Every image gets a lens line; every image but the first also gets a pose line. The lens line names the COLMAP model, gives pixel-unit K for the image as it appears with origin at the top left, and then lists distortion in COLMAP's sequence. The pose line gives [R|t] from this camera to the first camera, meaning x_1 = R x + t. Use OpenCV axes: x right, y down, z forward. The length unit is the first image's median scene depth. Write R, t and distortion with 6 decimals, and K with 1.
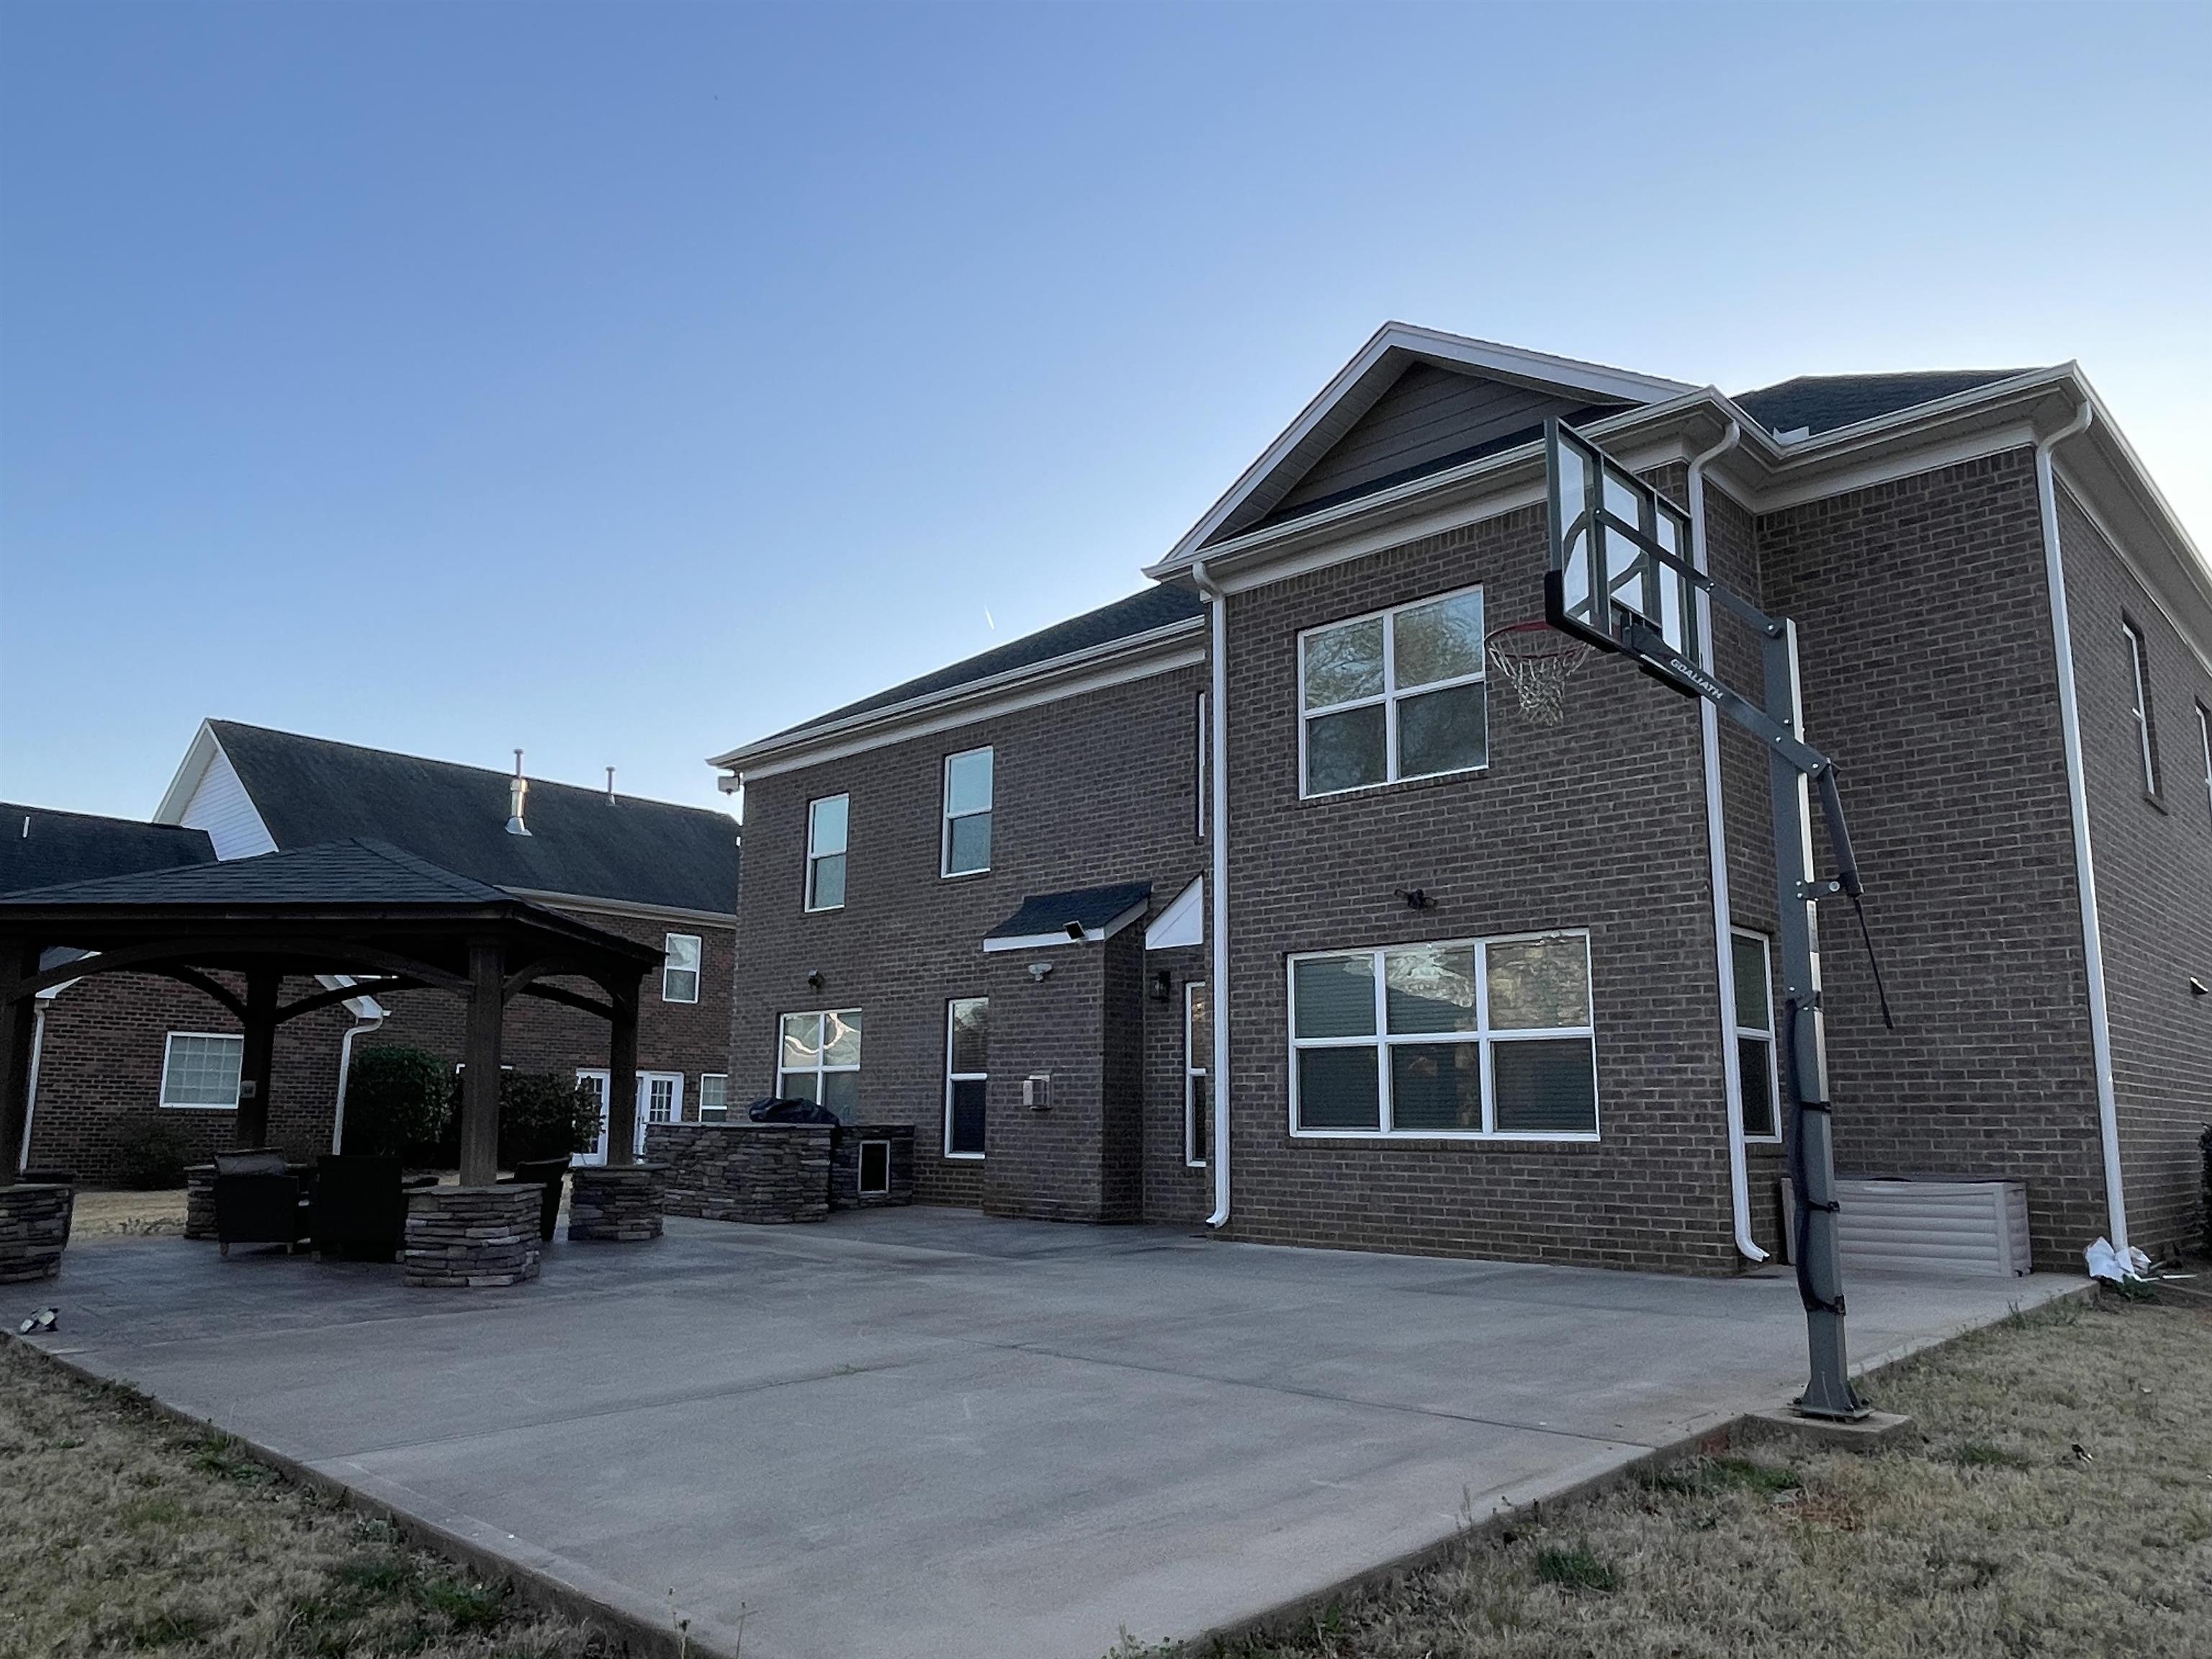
lens RADIAL K [[1517.5, 0, 1086.1], [0, 1517.5, 847.8], [0, 0, 1]] dist [-0.003315, -0.008067]
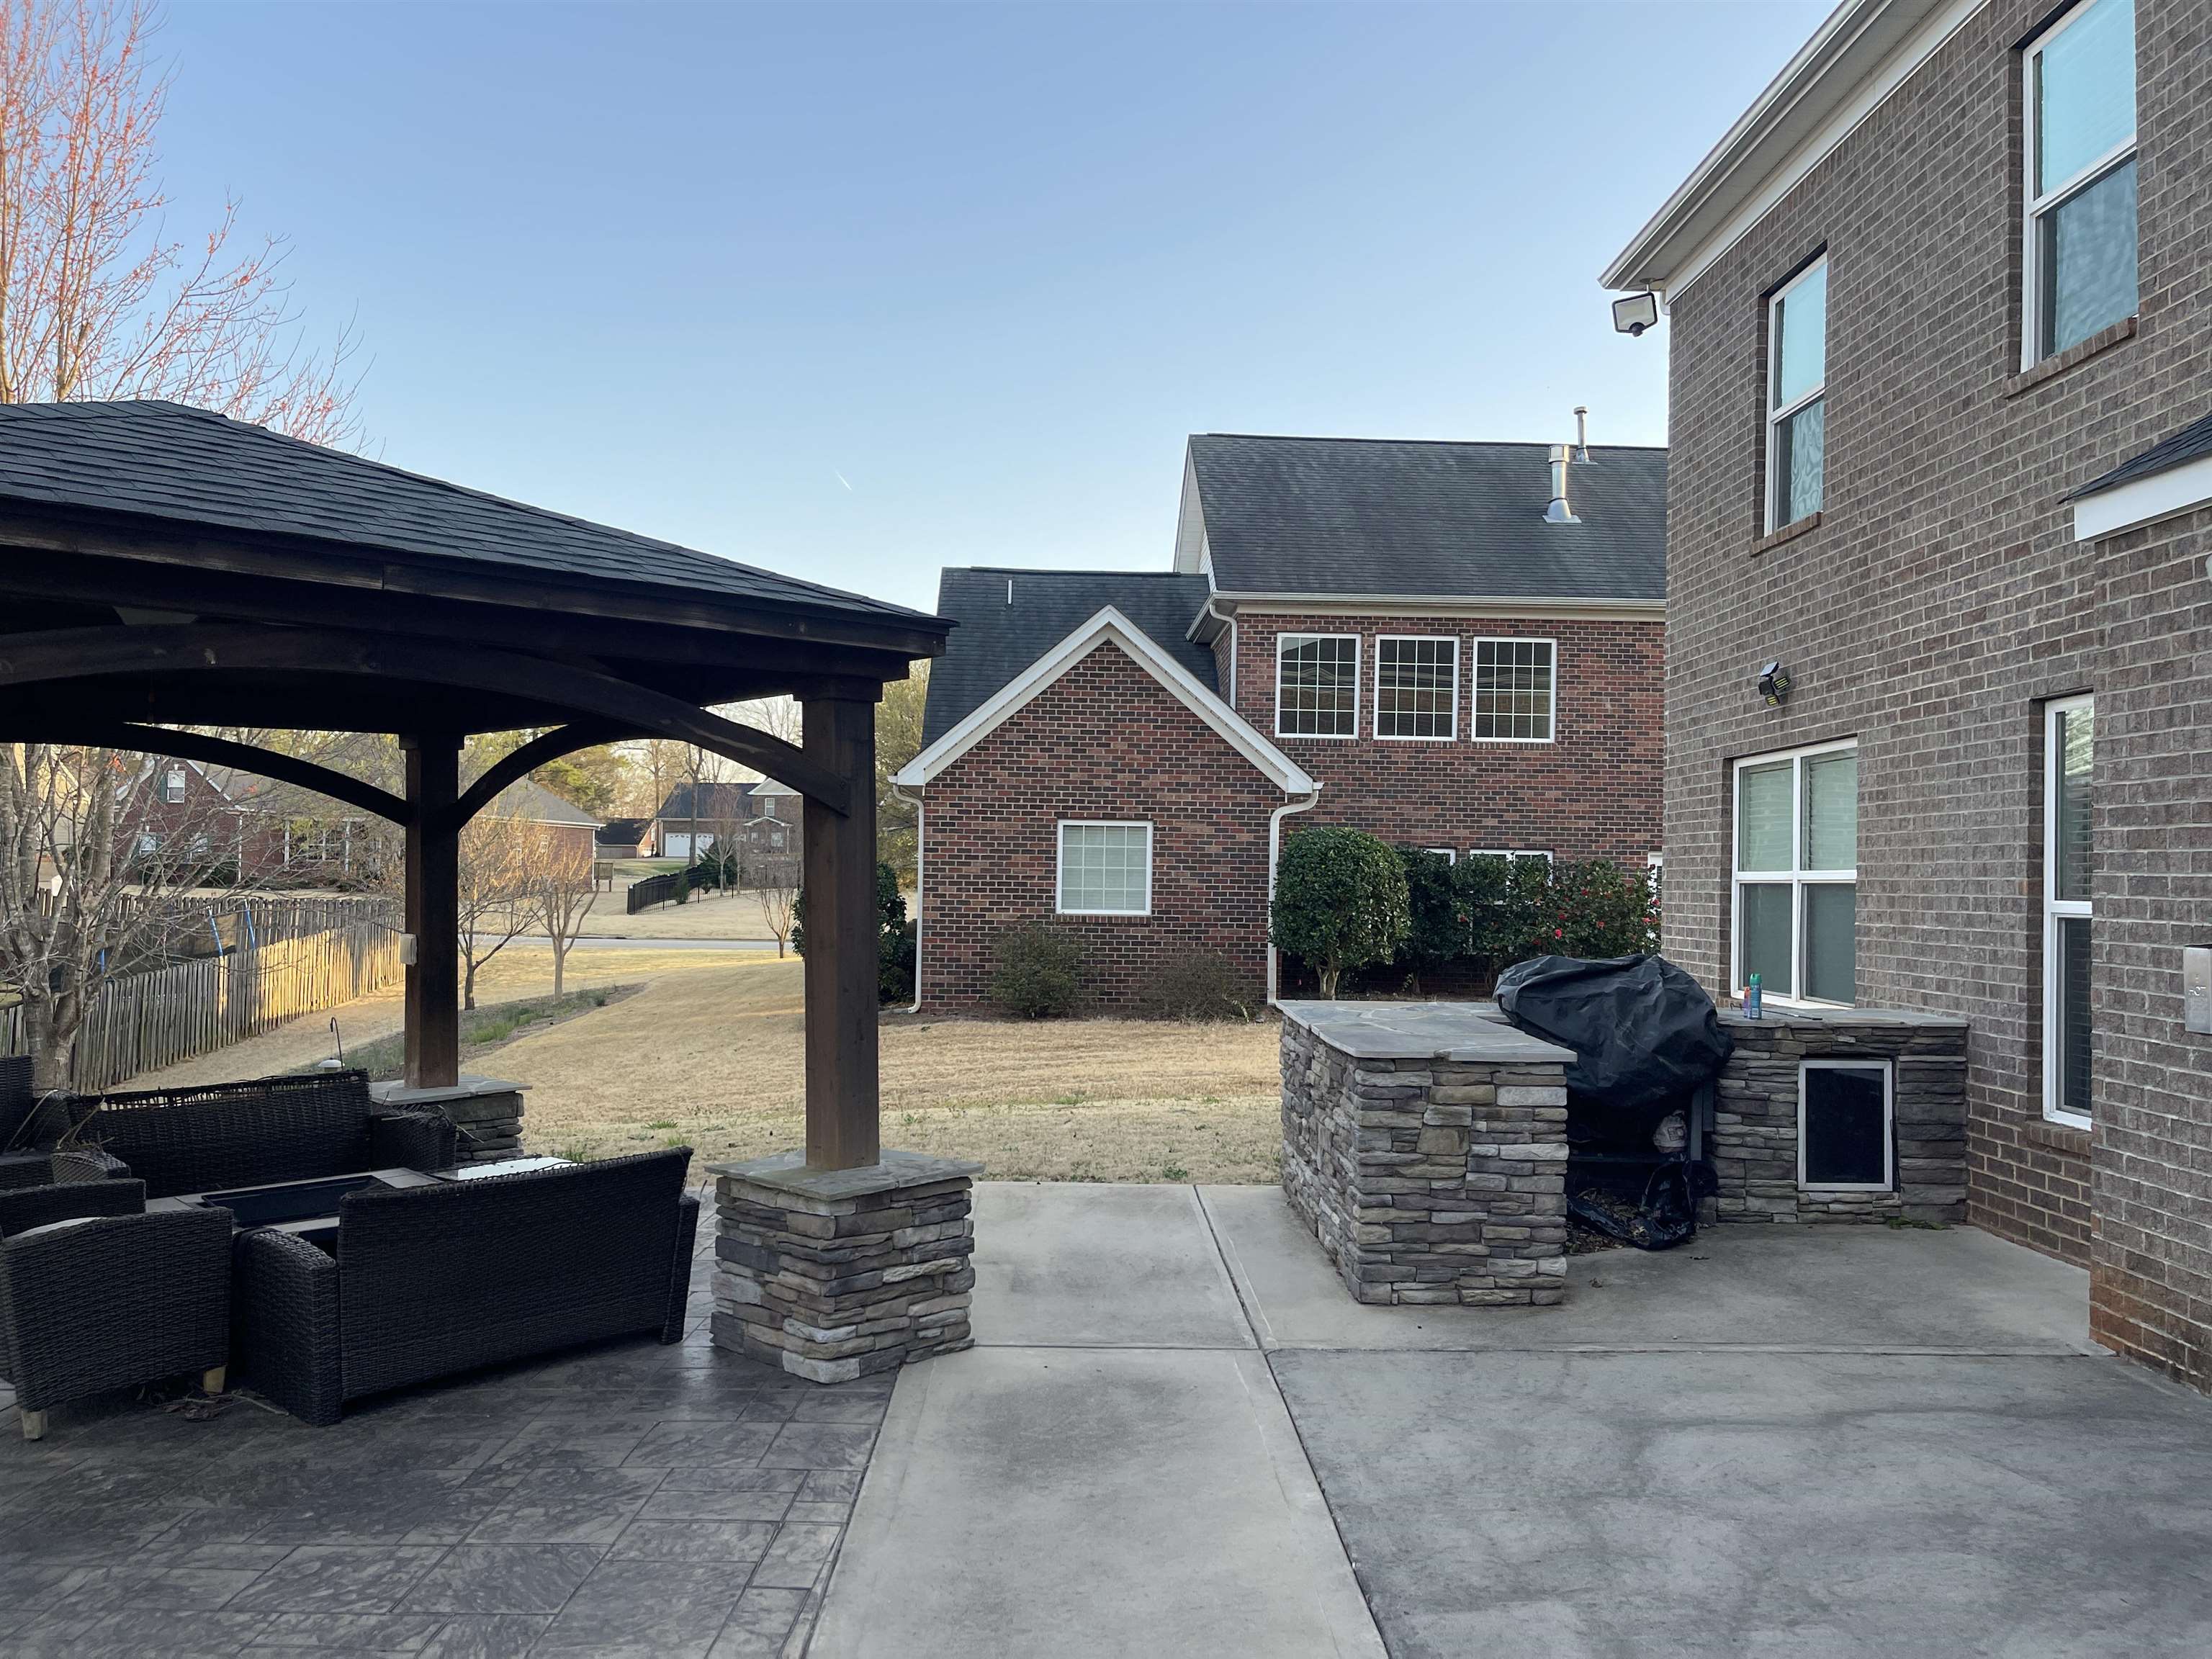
lens RADIAL K [[1648.6, 0, 1125.1], [0, 1648.6, 847.9], [0, 0, 1]] dist [0.049526, -0.056068]
pose [[0.713393, -0.010914, -0.700679, 0.034156], [0.117736, 0.987532, 0.104490, 0.066871], [0.690803, -0.157038, 0.705783, 0.555437]]
